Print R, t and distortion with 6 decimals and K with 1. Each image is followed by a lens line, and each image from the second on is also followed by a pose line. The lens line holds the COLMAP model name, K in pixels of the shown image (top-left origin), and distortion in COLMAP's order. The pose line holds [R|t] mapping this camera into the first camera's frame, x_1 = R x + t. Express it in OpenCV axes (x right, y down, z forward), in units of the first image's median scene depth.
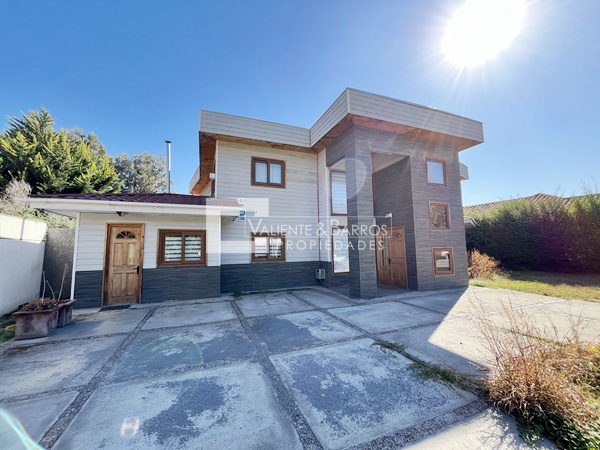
lens RADIAL K [[241.8, 0, 298.9], [0, 241.8, 227.2], [0, 0, 1]] dist [0.001143, 0.000315]
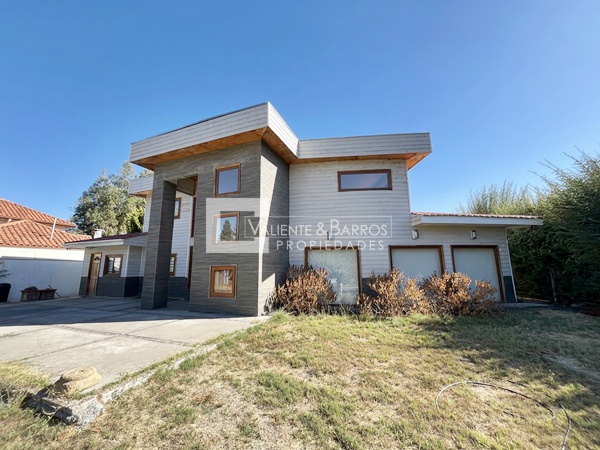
lens RADIAL K [[241.8, 0, 299.5], [0, 241.8, 224.4], [0, 0, 1]] dist [0.001143, 0.000315]
pose [[0.722442, -0.114600, -0.681869, 1.271993], [0.077022, 0.993370, -0.085348, 0.030062], [0.687129, 0.009140, 0.726478, 0.494528]]
